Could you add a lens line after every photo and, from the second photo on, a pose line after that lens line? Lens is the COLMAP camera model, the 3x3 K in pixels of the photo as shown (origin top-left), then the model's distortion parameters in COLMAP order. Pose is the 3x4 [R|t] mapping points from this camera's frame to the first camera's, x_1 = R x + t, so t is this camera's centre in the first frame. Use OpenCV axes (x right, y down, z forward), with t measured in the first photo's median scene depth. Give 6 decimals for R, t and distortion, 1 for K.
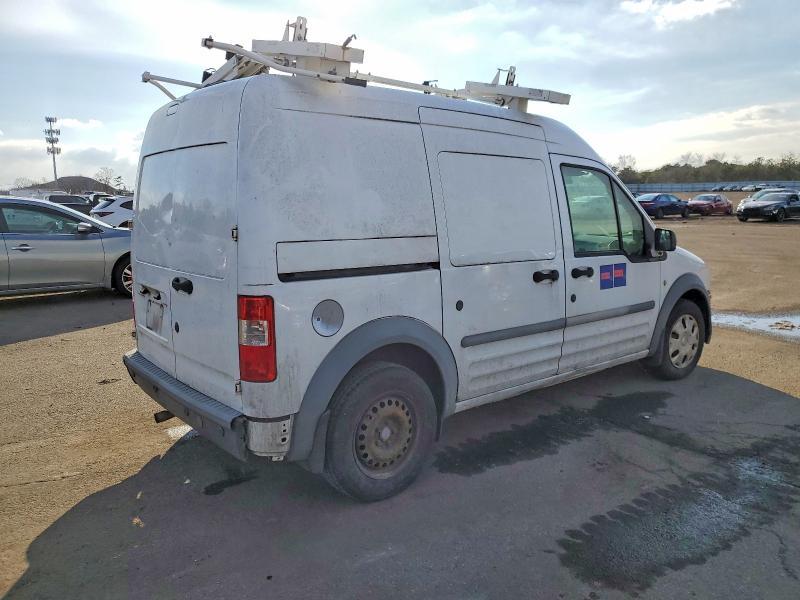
lens RADIAL K [[607.2, 0, 400.0], [0, 607.2, 300.0], [0, 0, 1]] dist [0.029734, -0.003138]
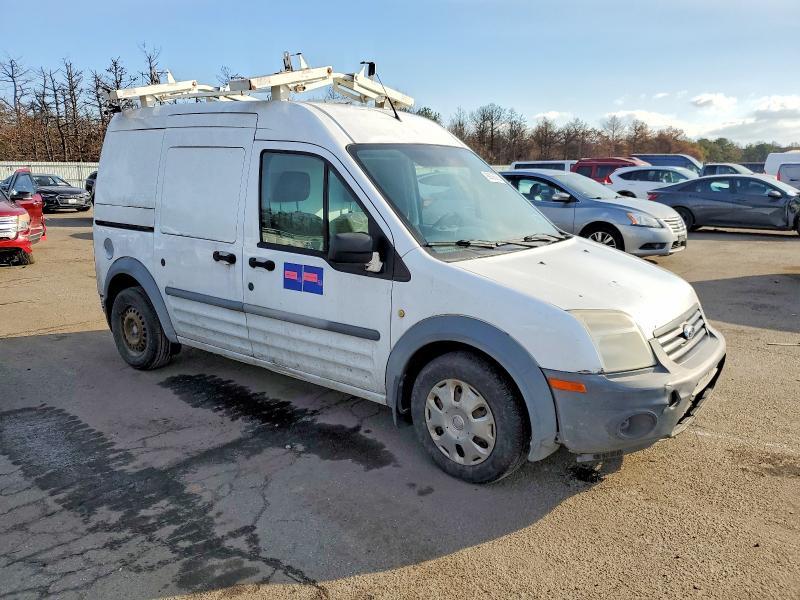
lens RADIAL K [[607.2, 0, 400.0], [0, 607.2, 300.0], [0, 0, 1]] dist [0.029734, -0.003138]
pose [[0.218087, 0.216957, -0.951508, 1.304692], [-0.148367, 0.971014, 0.187398, -0.207137], [0.964586, 0.100304, 0.243954, 0.996901]]
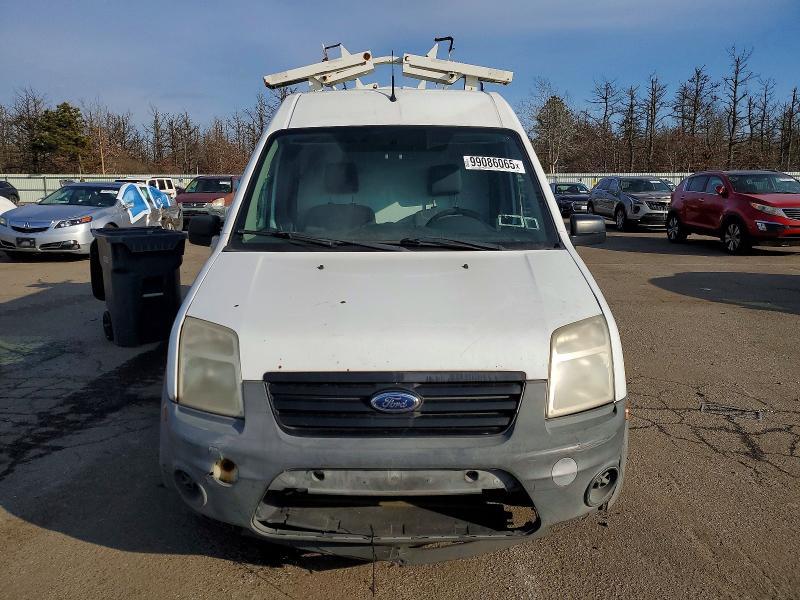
lens RADIAL K [[607.2, 0, 400.0], [0, 607.2, 300.0], [0, 0, 1]] dist [0.029734, -0.003138]
pose [[-0.613831, 0.165194, -0.771961, 0.987757], [-0.108698, 0.950861, 0.289909, -0.293816], [0.781919, 0.261866, -0.565712, 1.837865]]
